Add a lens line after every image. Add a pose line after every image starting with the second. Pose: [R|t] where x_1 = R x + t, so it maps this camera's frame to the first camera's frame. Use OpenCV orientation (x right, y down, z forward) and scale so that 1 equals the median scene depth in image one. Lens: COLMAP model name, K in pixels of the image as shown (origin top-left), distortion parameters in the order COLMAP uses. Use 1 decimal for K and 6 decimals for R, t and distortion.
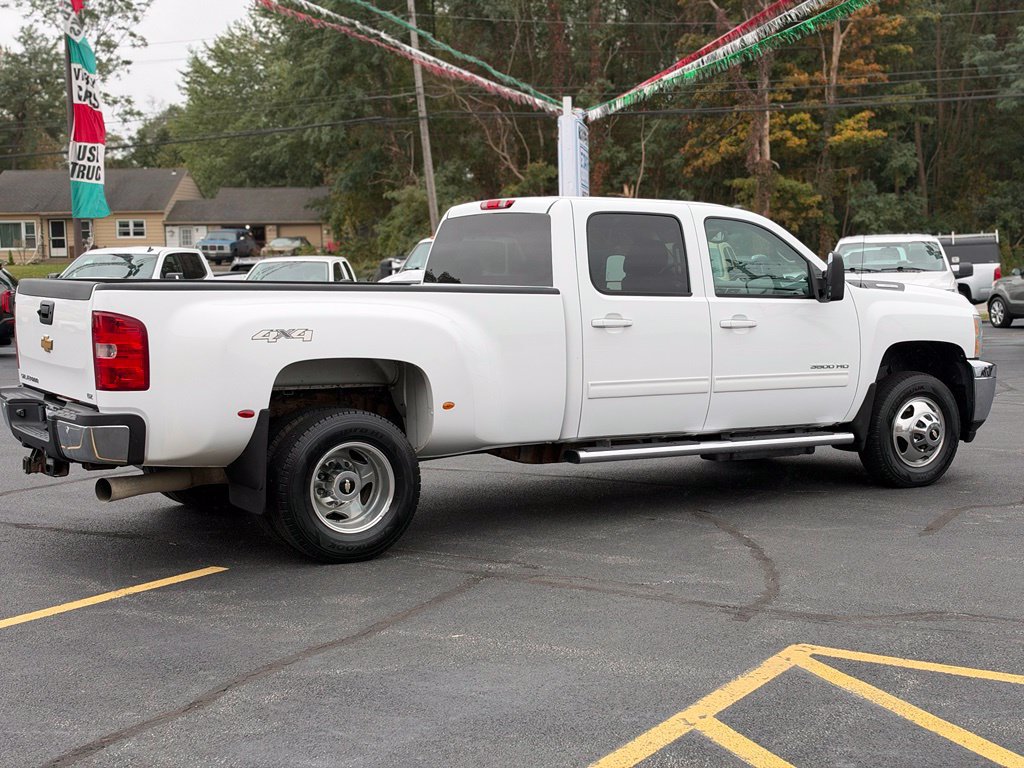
lens RADIAL K [[1443.3, 0, 512.0], [0, 1443.3, 384.0], [0, 0, 1]] dist [0.287310, -0.866928]
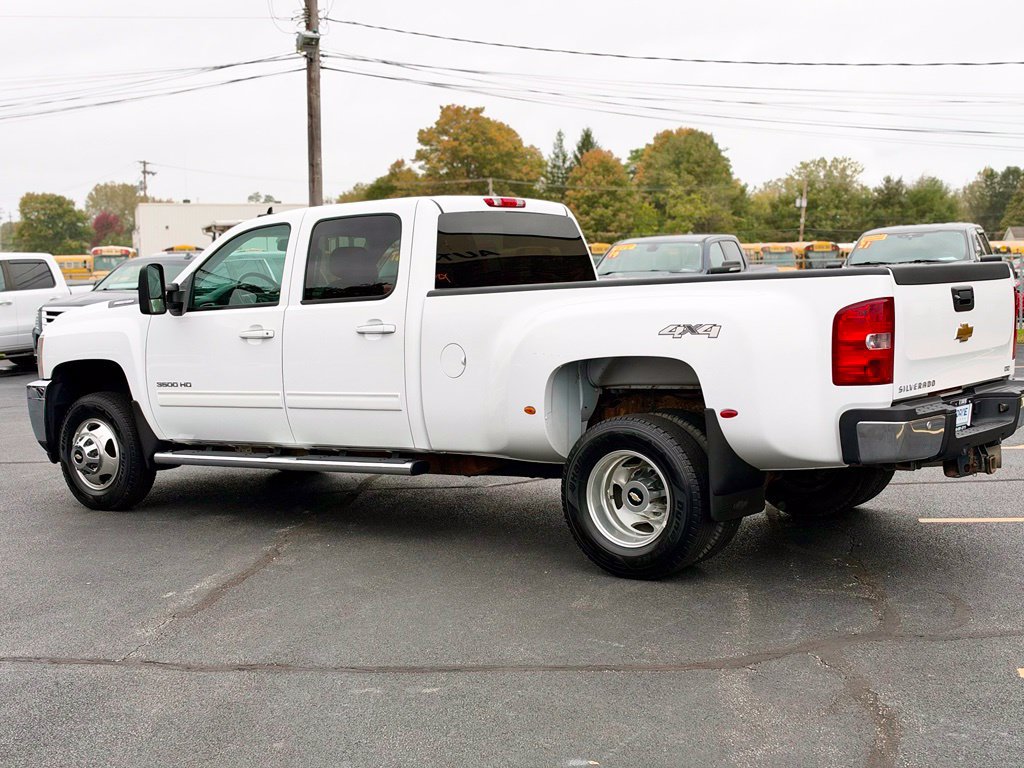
lens RADIAL K [[1443.3, 0, 512.0], [0, 1443.3, 384.0], [0, 0, 1]] dist [0.287310, -0.866928]
pose [[-0.376777, -0.053632, 0.924750, -0.137418], [0.113446, 0.988135, 0.103530, -0.015866], [-0.919331, 0.143917, -0.366222, 0.207844]]
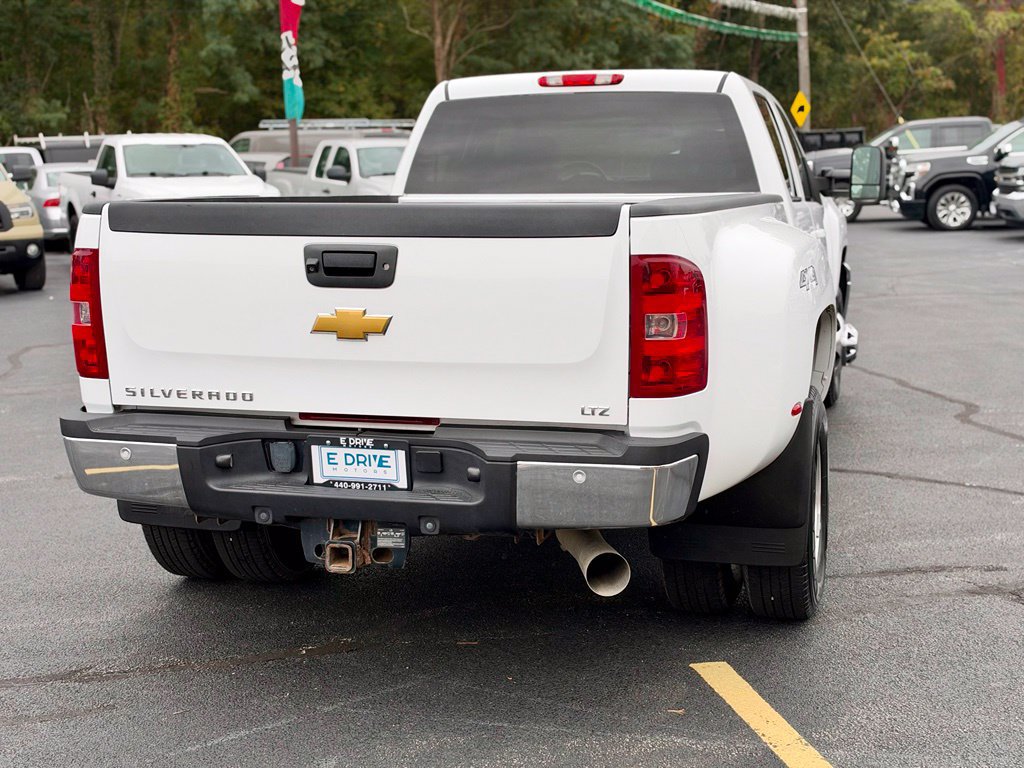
lens RADIAL K [[1443.3, 0, 512.0], [0, 1443.3, 384.0], [0, 0, 1]] dist [0.287310, -0.866928]
pose [[0.732869, -0.109506, 0.671500, -0.081369], [0.066738, 0.993773, 0.089224, -0.006323], [-0.677089, -0.020575, 0.735614, 0.075044]]
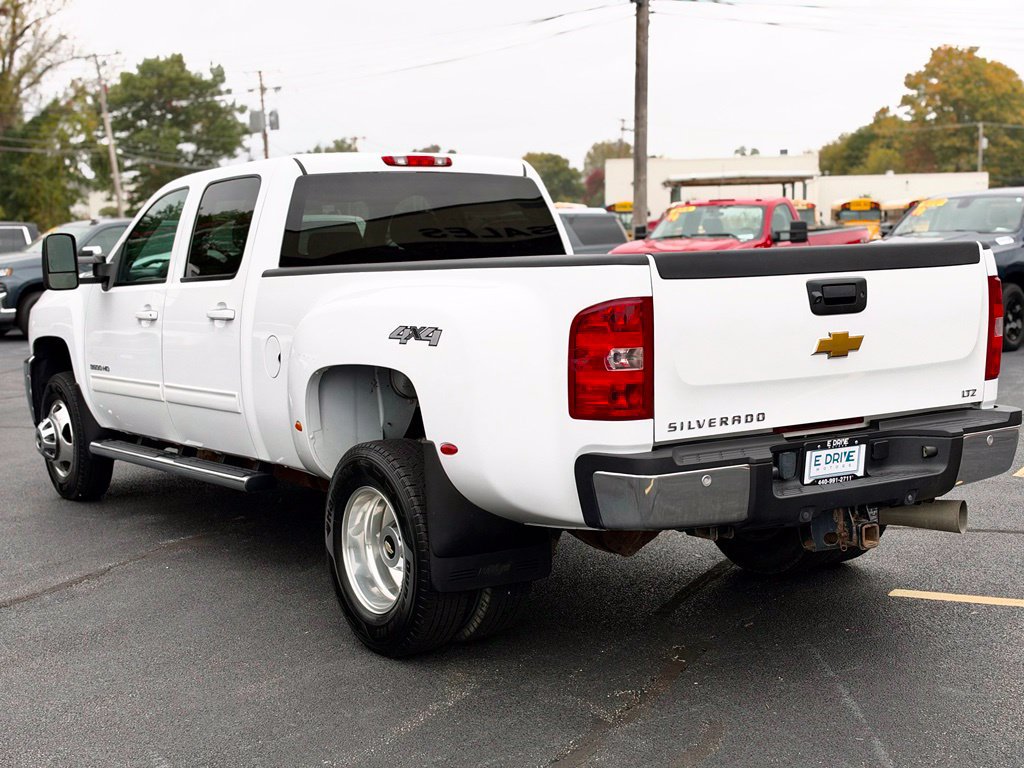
lens RADIAL K [[1443.3, 0, 512.0], [0, 1443.3, 384.0], [0, 0, 1]] dist [0.287310, -0.866928]
pose [[-0.057466, -0.091116, 0.994181, -0.122409], [0.113981, 0.988716, 0.097203, -0.011472], [-0.991820, 0.118903, -0.046432, 0.152566]]
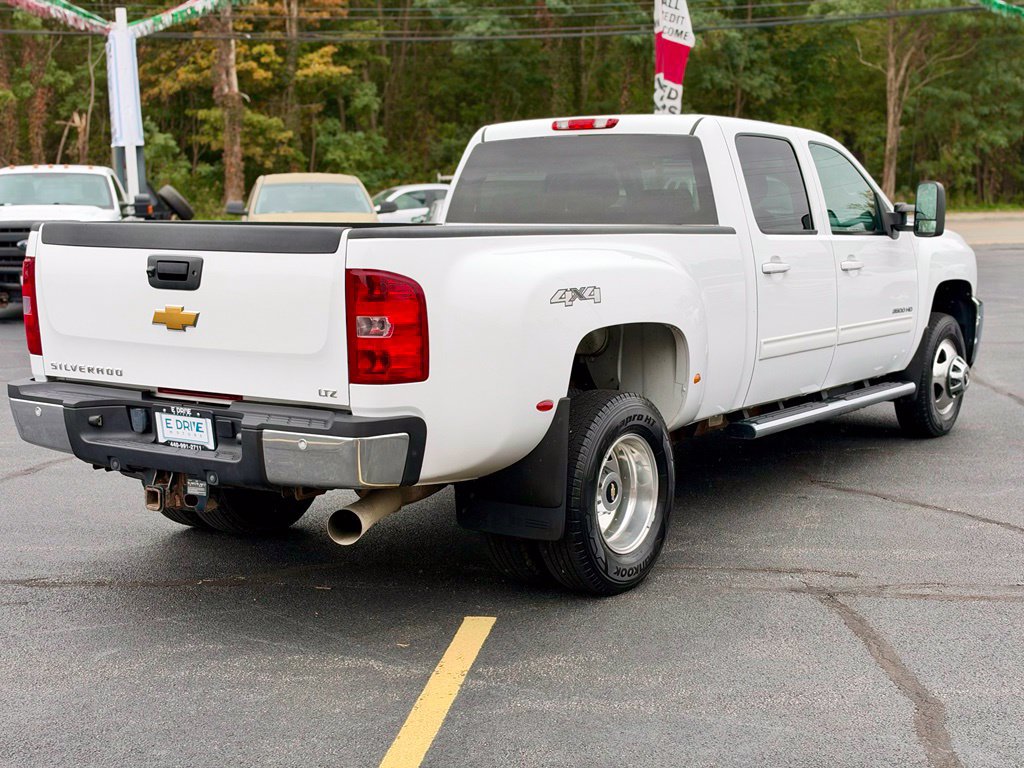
lens RADIAL K [[1454.8, 0, 526.0], [0, 1454.8, 379.3], [0, 0, 1]] dist [0.270038, -0.847389]
pose [[0.909707, -0.053268, 0.411820, -0.058476], [0.037851, 0.998247, 0.045509, -0.003106], [-0.413522, -0.025812, 0.910128, 0.040858]]
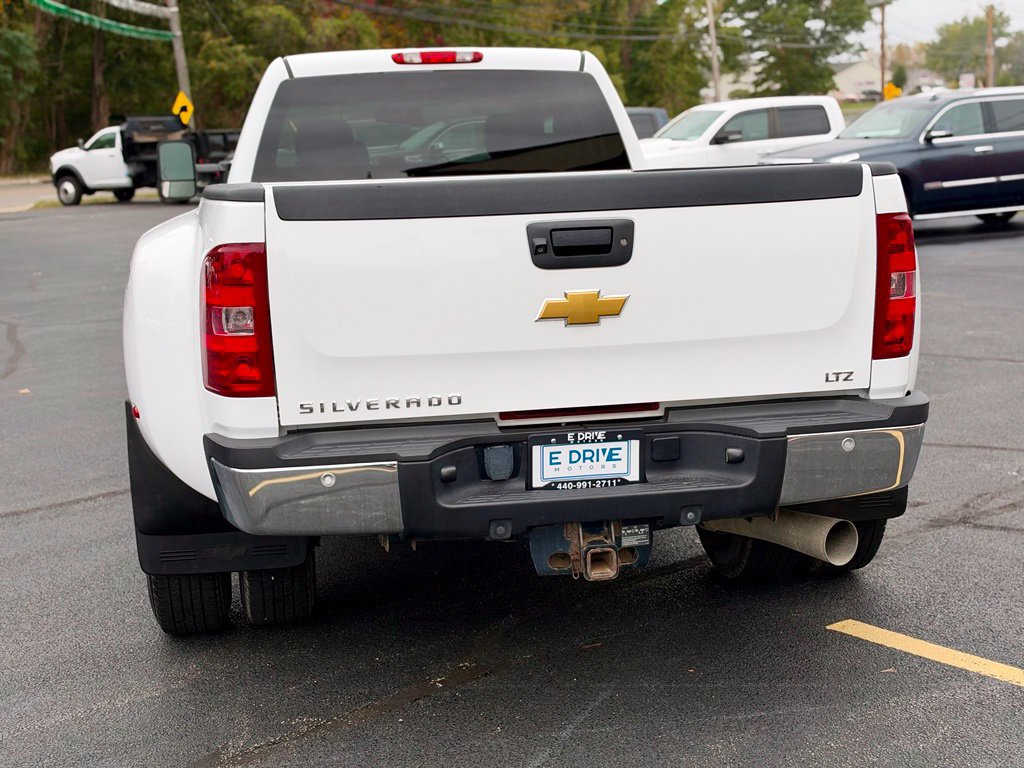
lens RADIAL K [[1443.3, 0, 512.0], [0, 1443.3, 384.0], [0, 0, 1]] dist [0.287310, -0.866928]
pose [[0.359515, -0.160386, 0.919253, -0.099465], [0.113514, 0.985319, 0.127519, -0.008574], [-0.926209, 0.058504, 0.372443, 0.110082]]
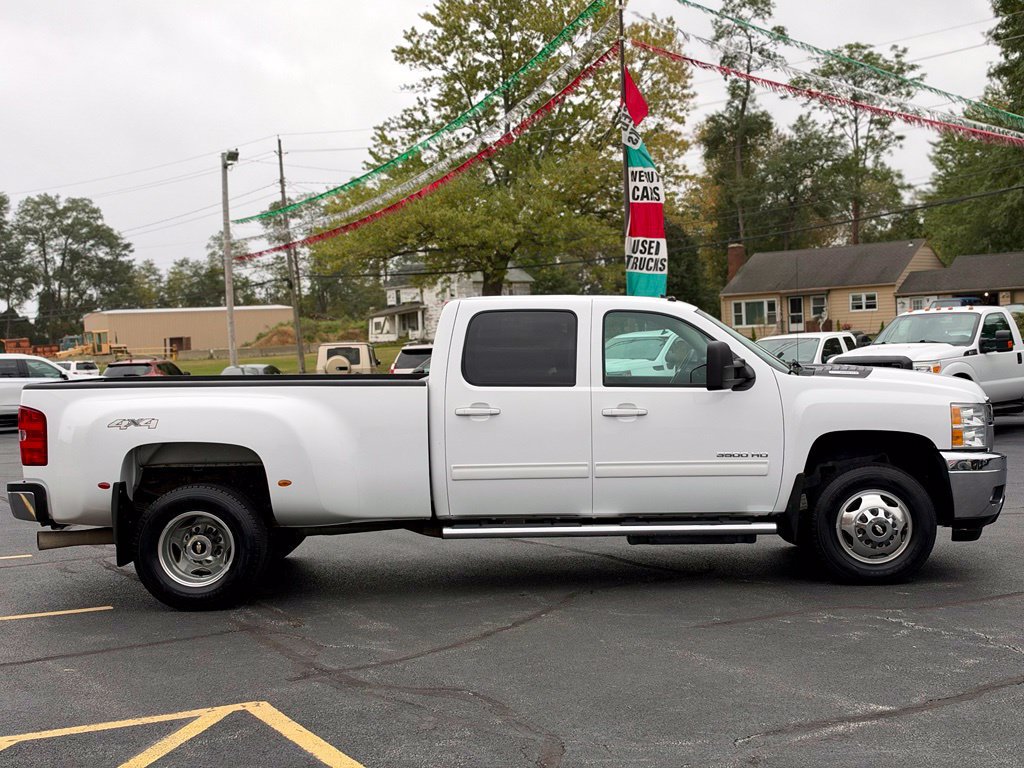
lens RADIAL K [[1443.3, 0, 512.0], [0, 1443.3, 384.0], [0, 0, 1]] dist [0.287310, -0.866928]
pose [[0.848539, -0.005974, -0.529099, 0.095270], [-0.018764, 0.998968, -0.041372, -0.002585], [0.528800, 0.045034, 0.847551, 0.011671]]
